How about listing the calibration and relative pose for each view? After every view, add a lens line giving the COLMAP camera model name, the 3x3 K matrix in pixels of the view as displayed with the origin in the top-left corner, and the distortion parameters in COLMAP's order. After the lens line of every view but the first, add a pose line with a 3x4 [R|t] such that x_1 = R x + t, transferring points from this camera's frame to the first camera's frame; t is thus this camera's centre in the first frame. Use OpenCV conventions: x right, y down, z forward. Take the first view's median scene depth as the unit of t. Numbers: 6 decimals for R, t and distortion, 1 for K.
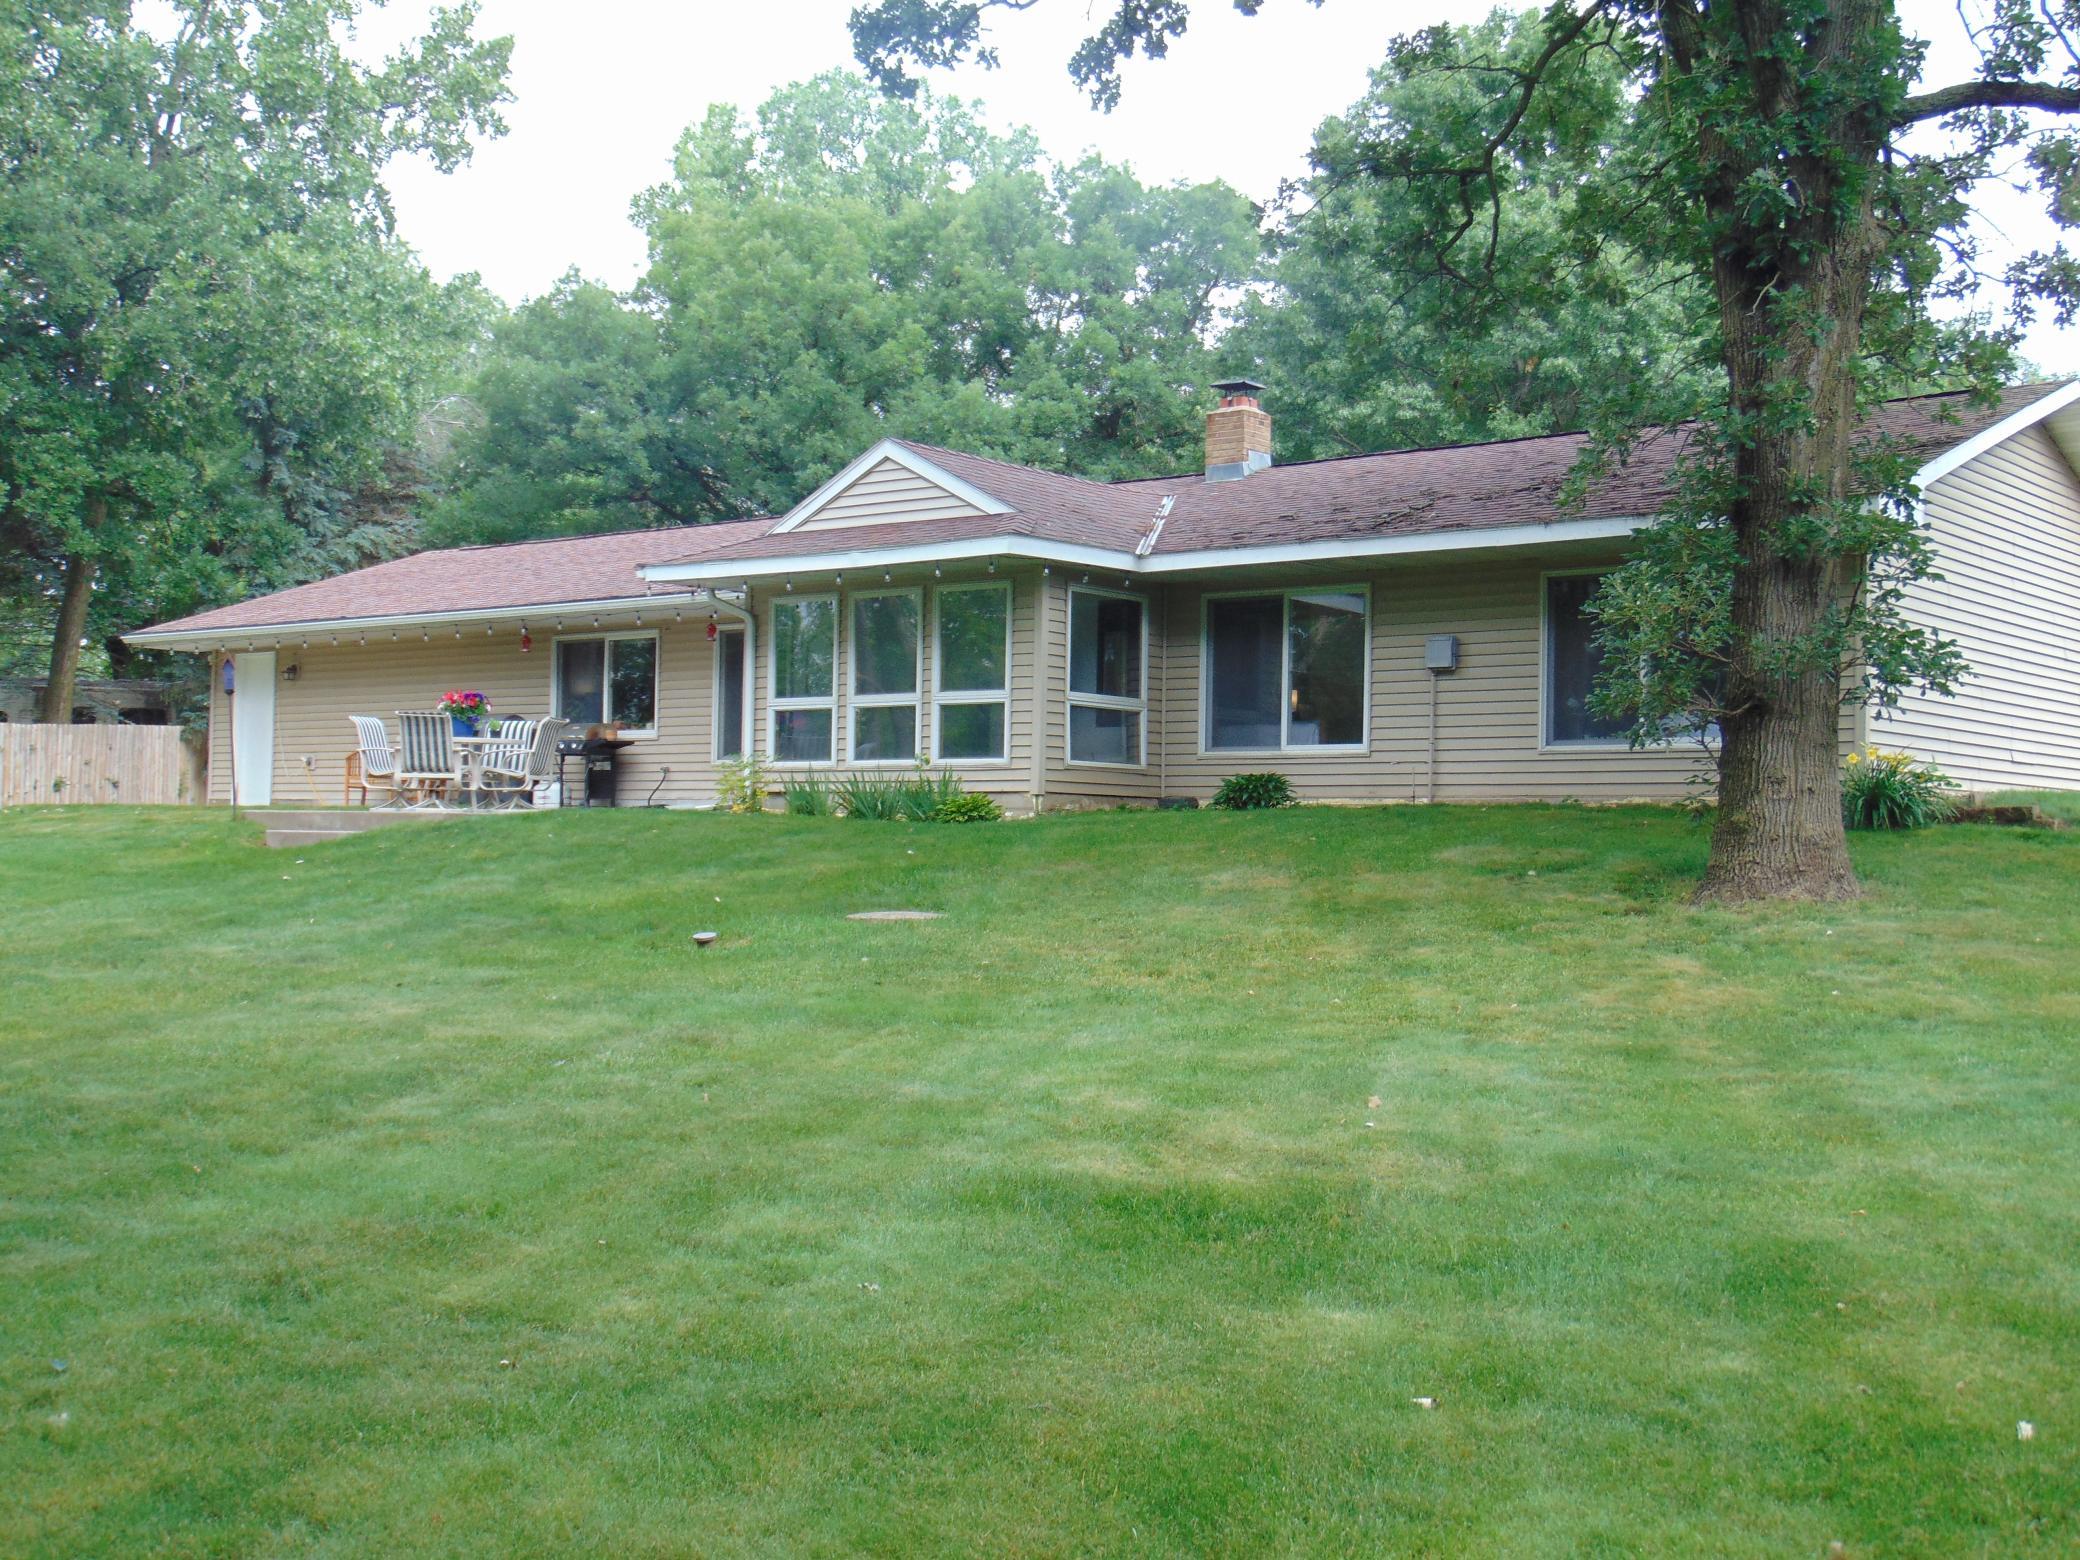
lens RADIAL K [[2527.1, 0, 1040.0], [0, 2527.1, 780.0], [0, 0, 1]] dist [0.001494, -0.011176]
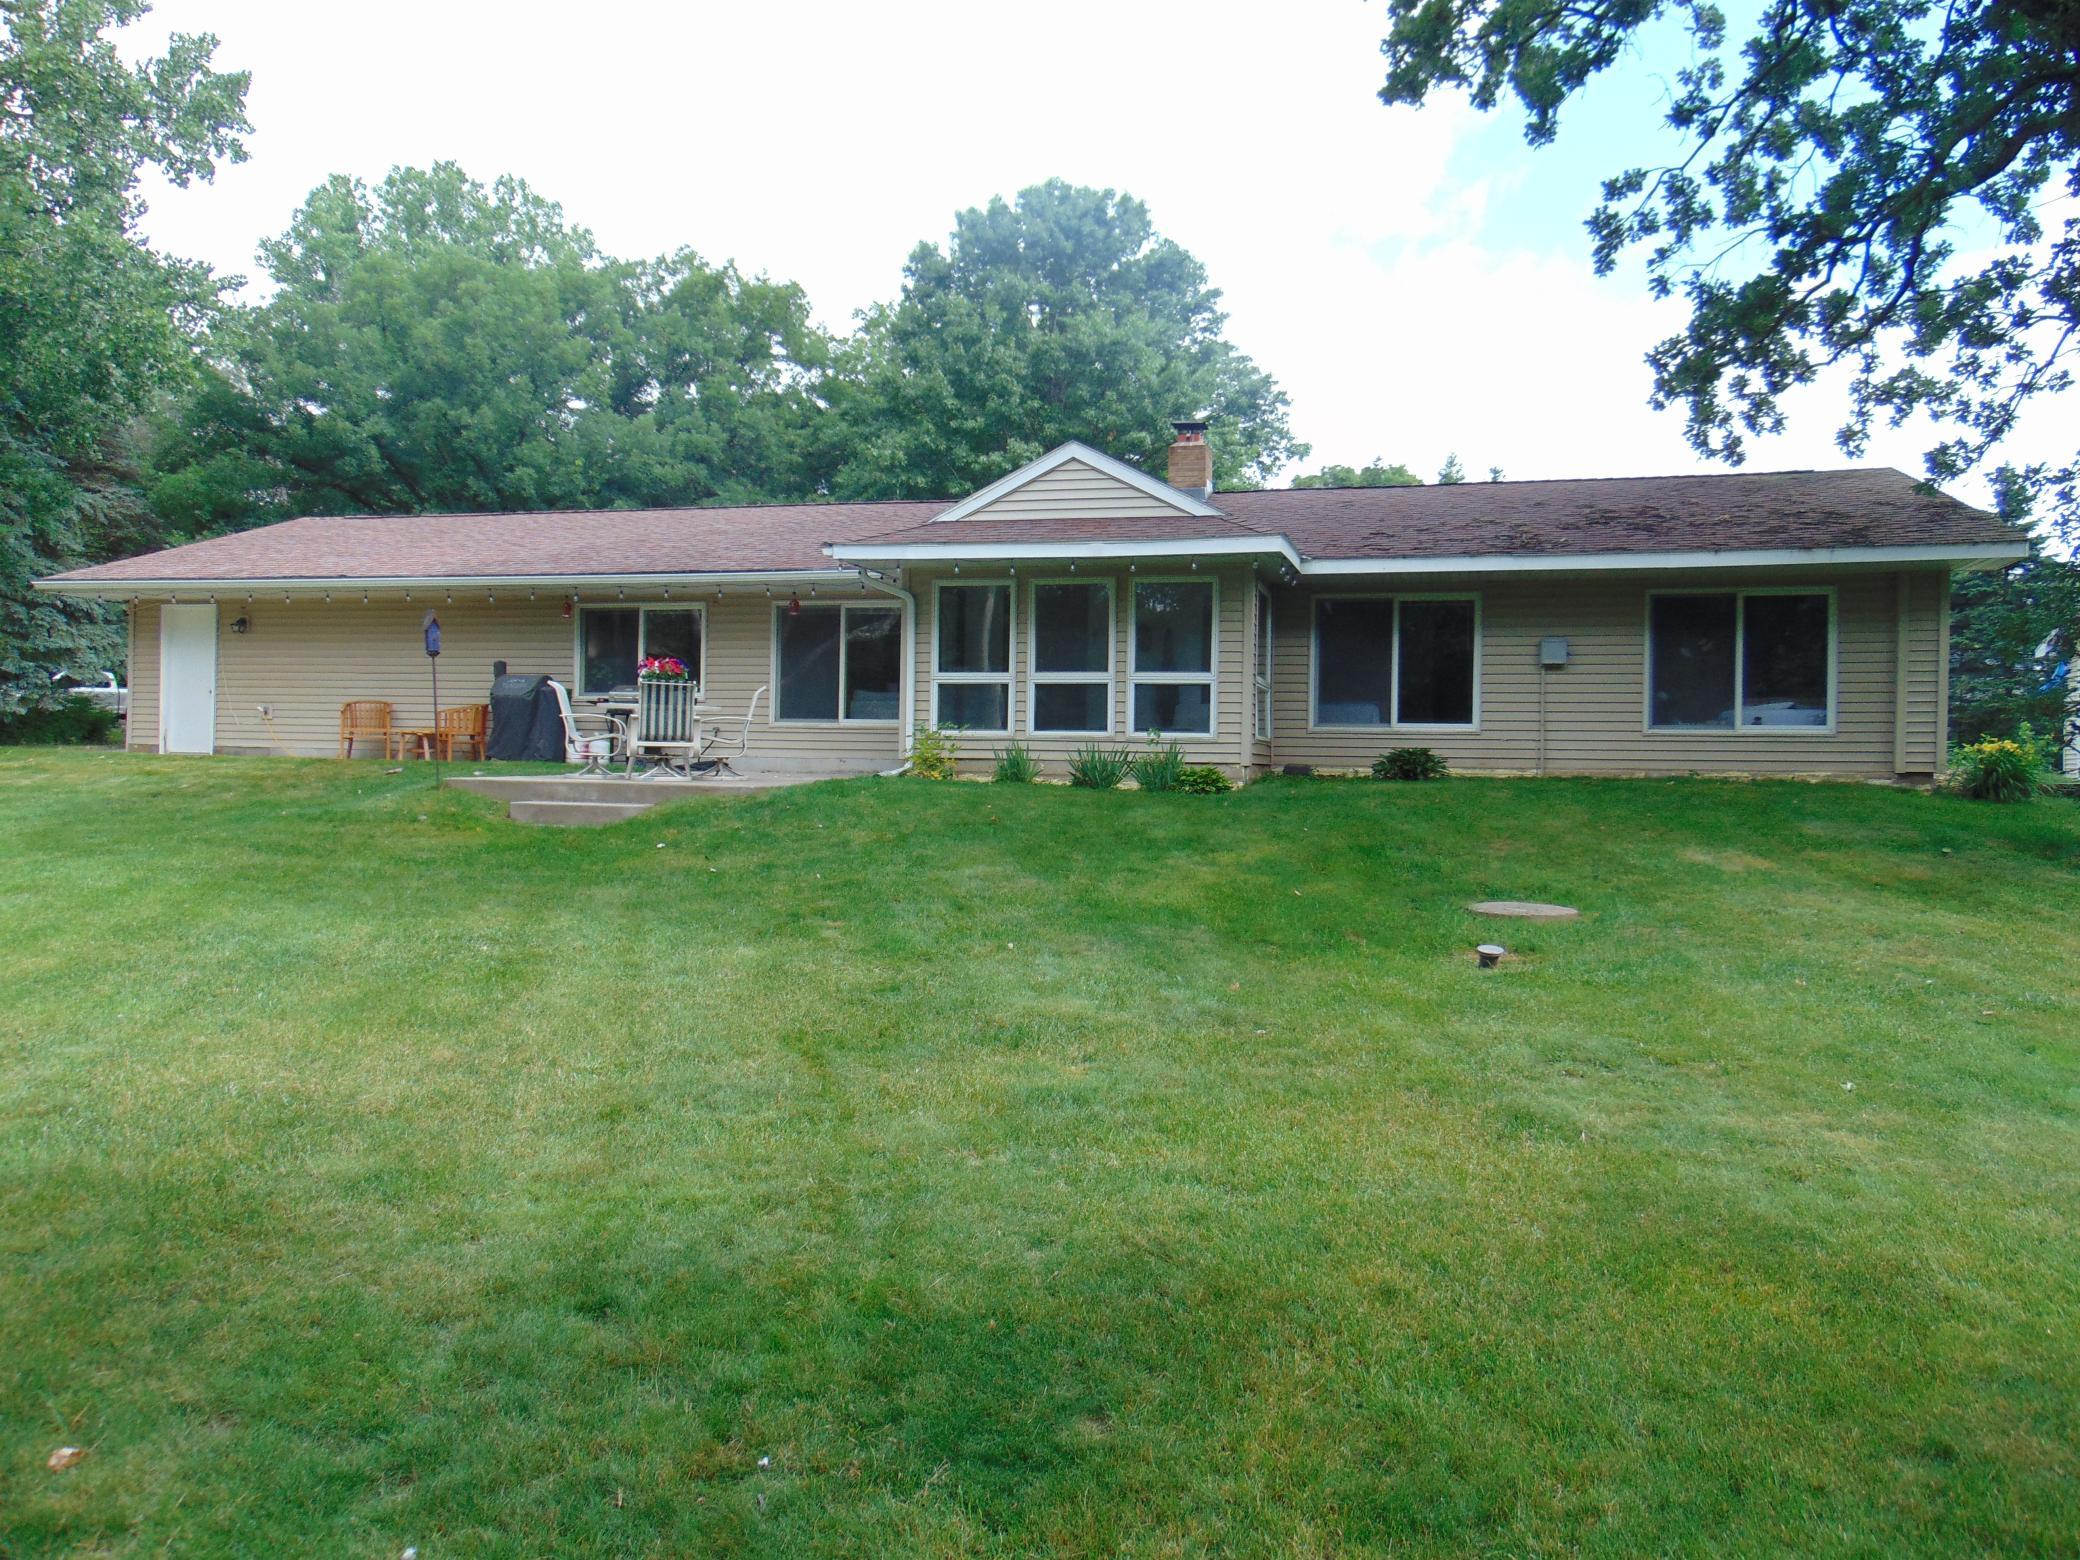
lens RADIAL K [[1534.0, 0, 1040.0], [0, 1534.0, 780.0], [0, 0, 1]] dist [0.018633, 0.004507]
pose [[0.912540, -0.006254, 0.408939, -0.339088], [-0.013927, 0.998828, 0.046353, -0.017143], [-0.408750, -0.047995, 0.911384, 0.373260]]
